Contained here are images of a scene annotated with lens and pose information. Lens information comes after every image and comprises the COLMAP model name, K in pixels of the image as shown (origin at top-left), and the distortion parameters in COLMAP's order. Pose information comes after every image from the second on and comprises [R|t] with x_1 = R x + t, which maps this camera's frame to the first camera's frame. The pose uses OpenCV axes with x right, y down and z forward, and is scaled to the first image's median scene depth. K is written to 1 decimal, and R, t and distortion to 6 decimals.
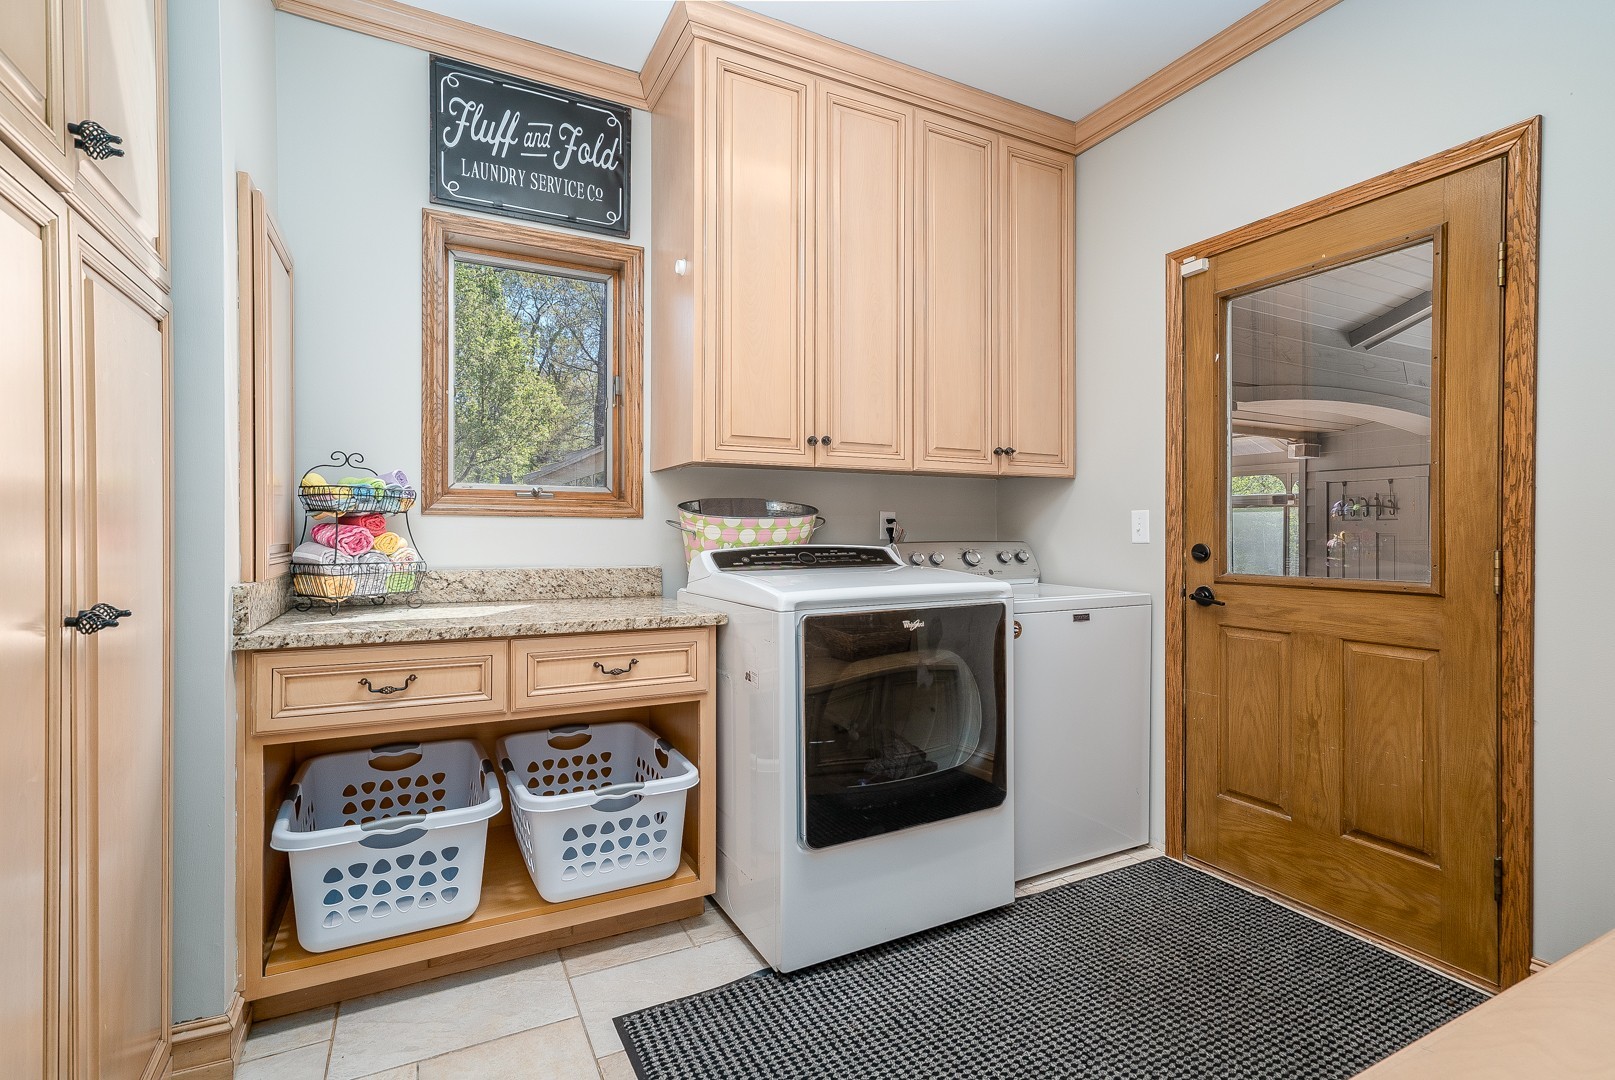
lens RADIAL K [[737.5, 0, 810.4], [0, 737.5, 541.4], [0, 0, 1]] dist [-0.005927, 0.001217]
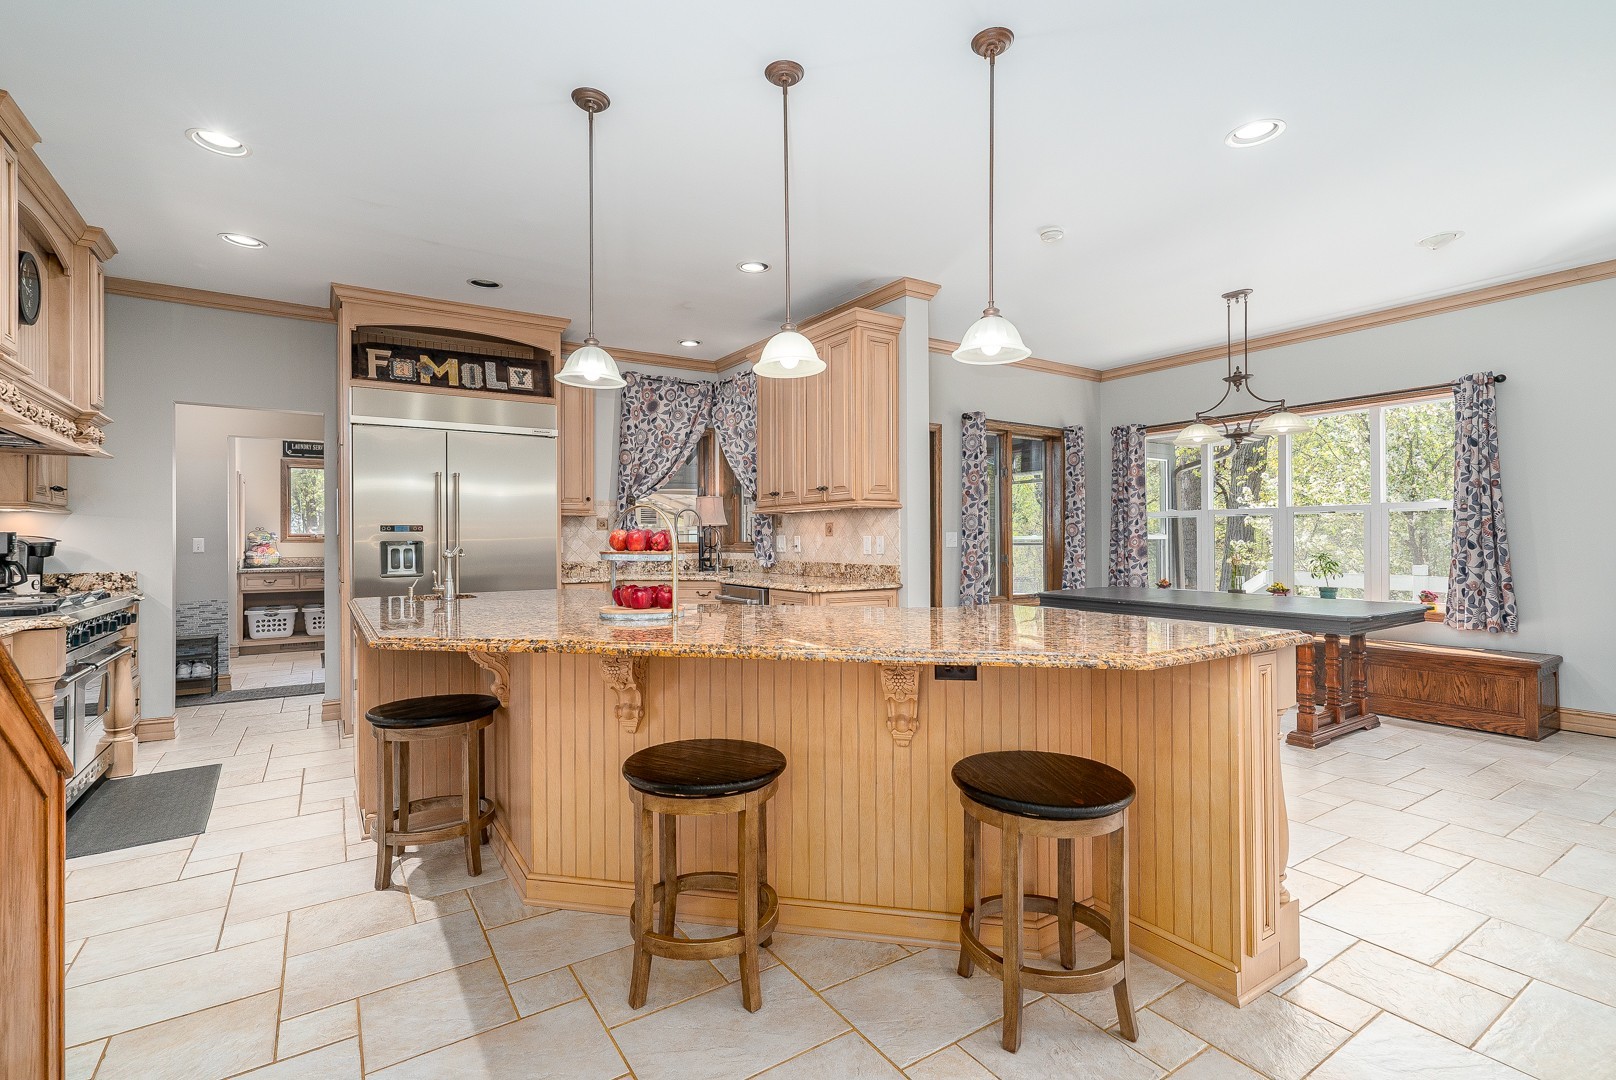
lens RADIAL K [[737.9, 0, 798.6], [0, 737.9, 539.3], [0, 0, 1]] dist [-0.005927, 0.001217]
pose [[0.995141, -0.004005, 0.098377, 2.179368], [0.004507, 0.999978, -0.004888, -0.033063], [-0.098356, 0.005308, 0.995137, -3.763269]]
